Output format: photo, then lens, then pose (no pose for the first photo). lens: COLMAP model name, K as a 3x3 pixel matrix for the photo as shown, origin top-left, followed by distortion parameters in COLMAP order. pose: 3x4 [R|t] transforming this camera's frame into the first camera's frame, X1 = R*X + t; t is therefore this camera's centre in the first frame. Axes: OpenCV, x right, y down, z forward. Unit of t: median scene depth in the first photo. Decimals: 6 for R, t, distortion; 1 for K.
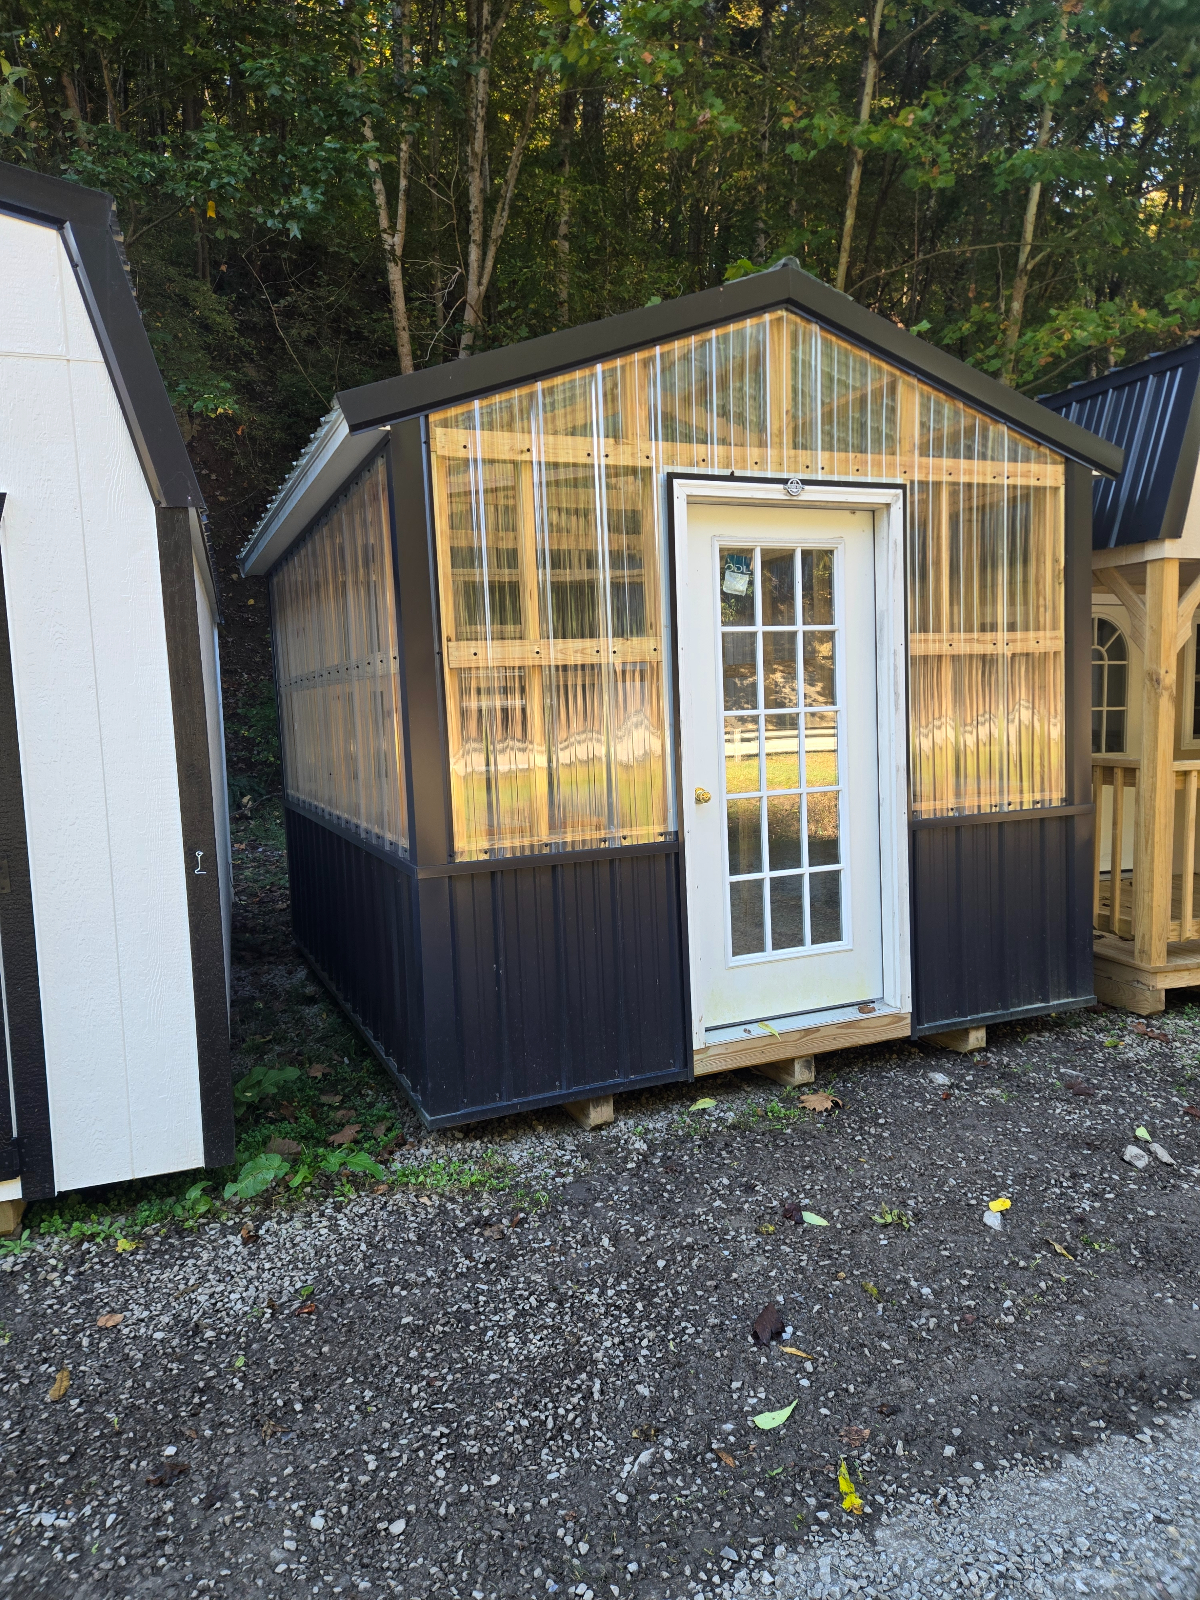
lens RADIAL K [[1098.4, 0, 600.0], [0, 1098.4, 800.0], [0, 0, 1]] dist [0.078569, -0.068160]
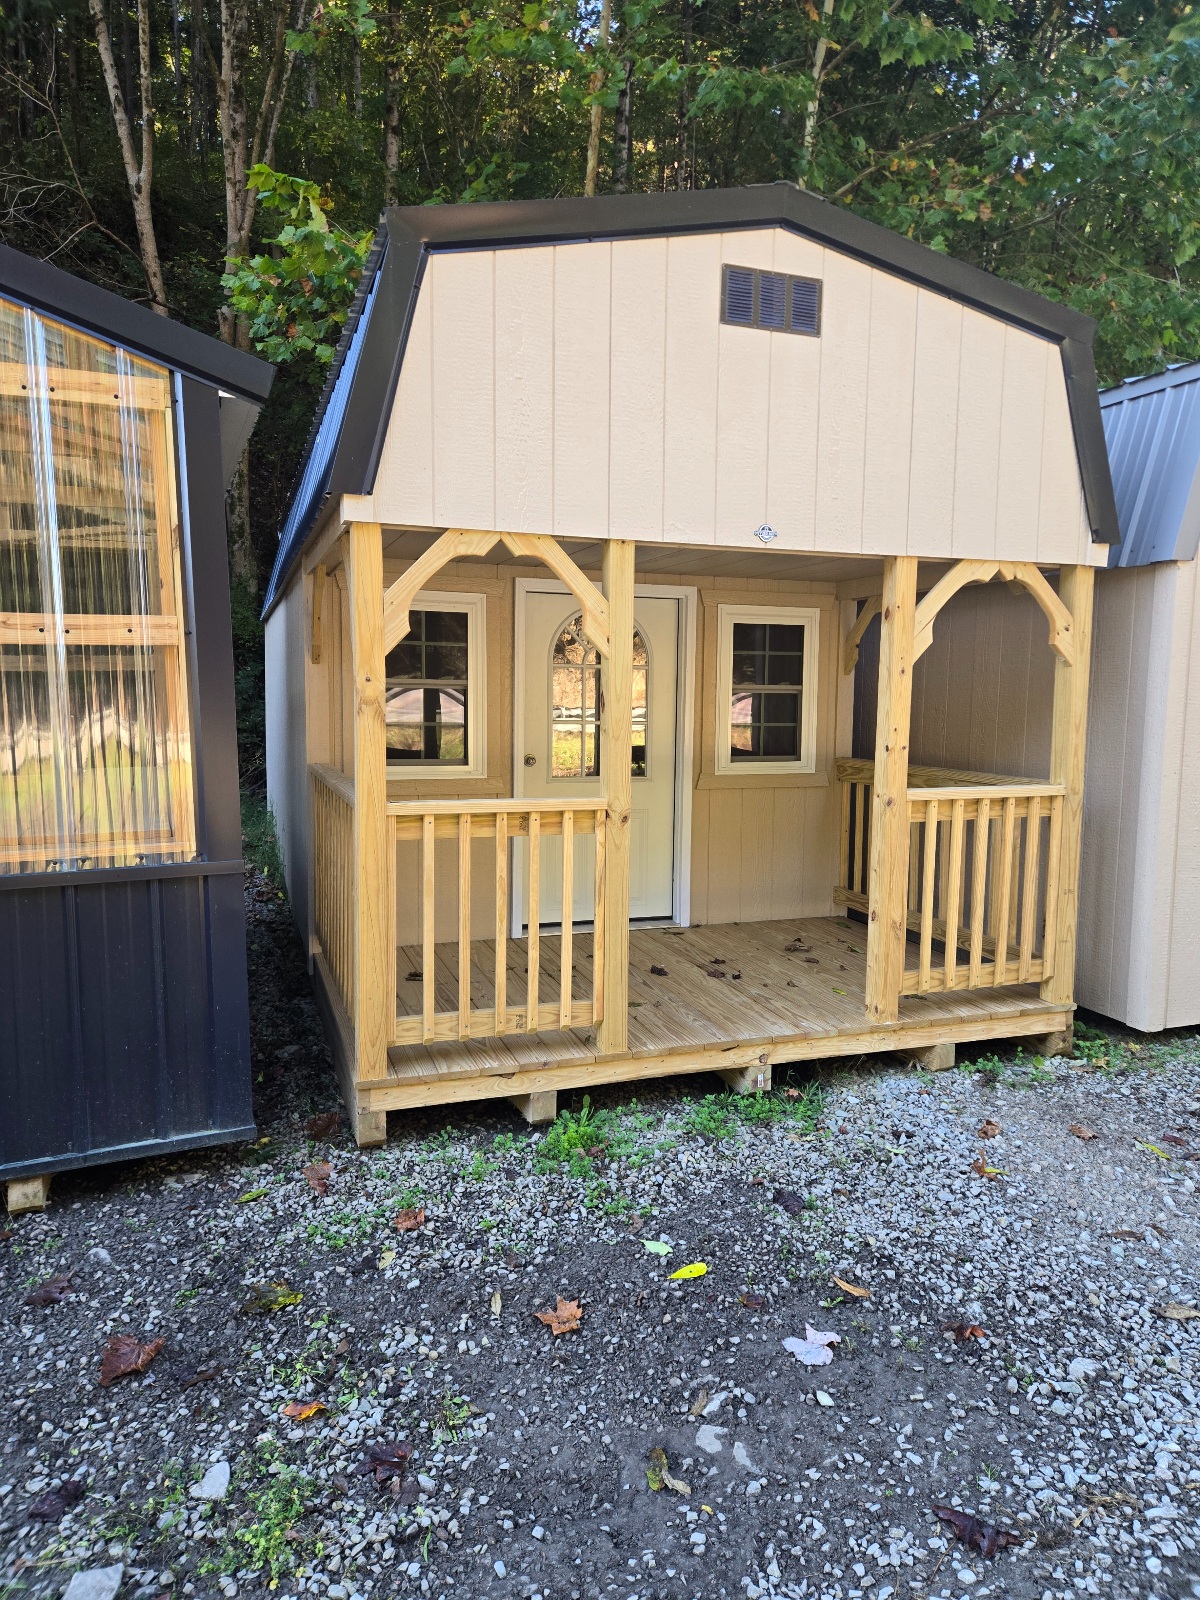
lens RADIAL K [[1098.4, 0, 600.0], [0, 1098.4, 800.0], [0, 0, 1]] dist [0.078569, -0.068160]
pose [[0.999571, 0.029148, 0.002962, 0.638017], [-0.029172, 0.999538, 0.008497, -0.046008], [-0.002713, -0.008580, 0.999960, 0.271498]]
